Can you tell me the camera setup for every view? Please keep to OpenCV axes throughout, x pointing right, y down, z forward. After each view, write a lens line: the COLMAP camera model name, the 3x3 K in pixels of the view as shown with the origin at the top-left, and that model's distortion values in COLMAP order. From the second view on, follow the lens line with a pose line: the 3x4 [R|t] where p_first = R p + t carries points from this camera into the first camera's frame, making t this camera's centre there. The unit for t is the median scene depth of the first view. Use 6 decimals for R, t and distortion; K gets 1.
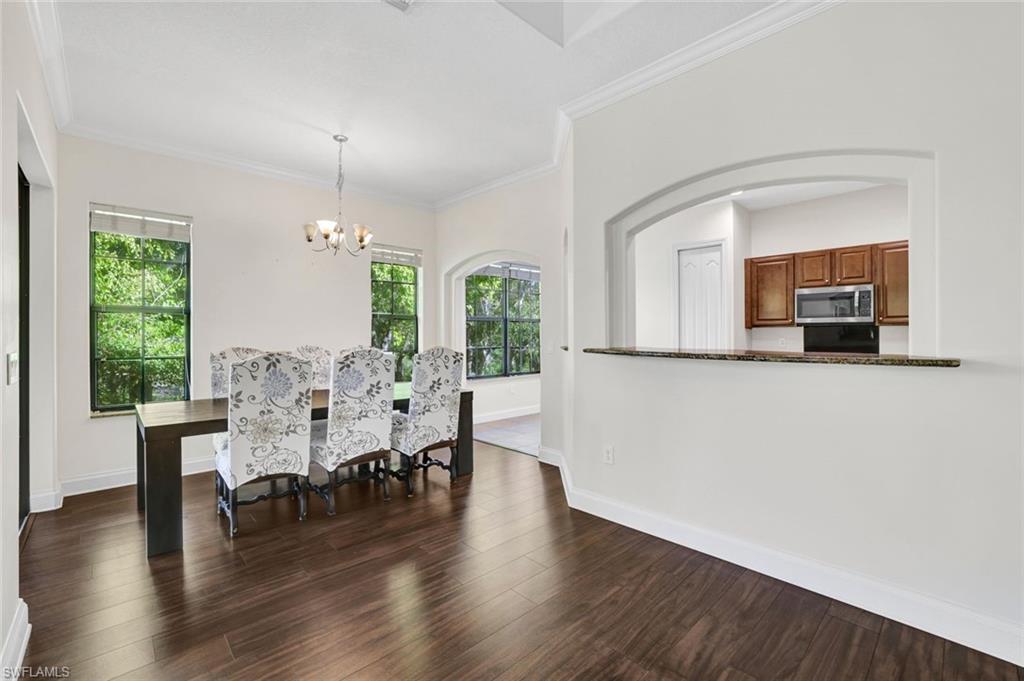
lens RADIAL K [[443.6, 0, 503.9], [0, 443.6, 329.1], [0, 0, 1]] dist [-0.046573, 0.013454]
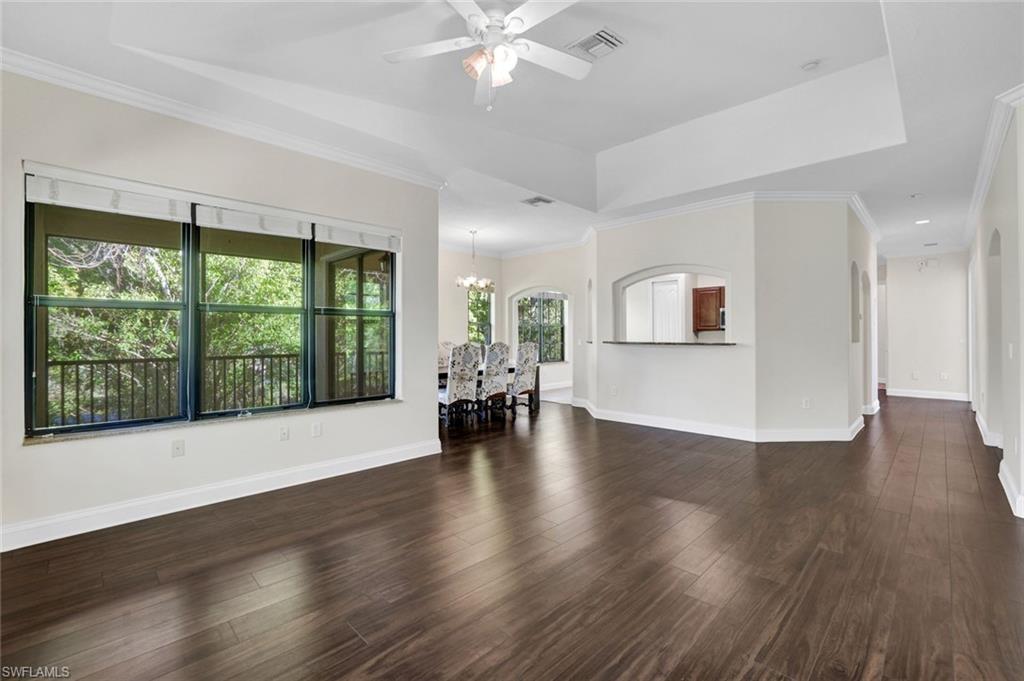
lens RADIAL K [[443.6, 0, 503.9], [0, 443.6, 329.1], [0, 0, 1]] dist [-0.046573, 0.013454]
pose [[0.999582, 0.000857, 0.028890, -0.320867], [-0.000705, 0.999986, -0.005261, -0.005167], [-0.028894, 0.005239, 0.999569, -1.008055]]
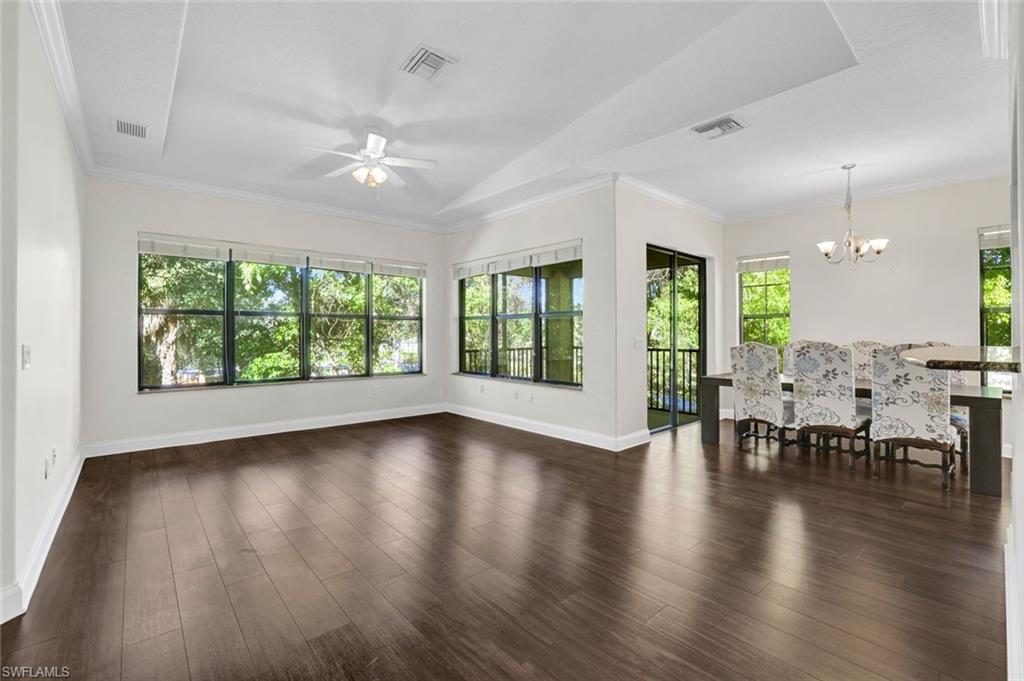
lens RADIAL K [[443.6, 0, 503.9], [0, 443.6, 329.1], [0, 0, 1]] dist [-0.046573, 0.013454]
pose [[-0.042488, -0.010183, -0.999045, 0.908929], [0.008709, 0.999906, -0.010562, 0.011386], [0.999059, -0.009150, -0.042396, 0.119996]]
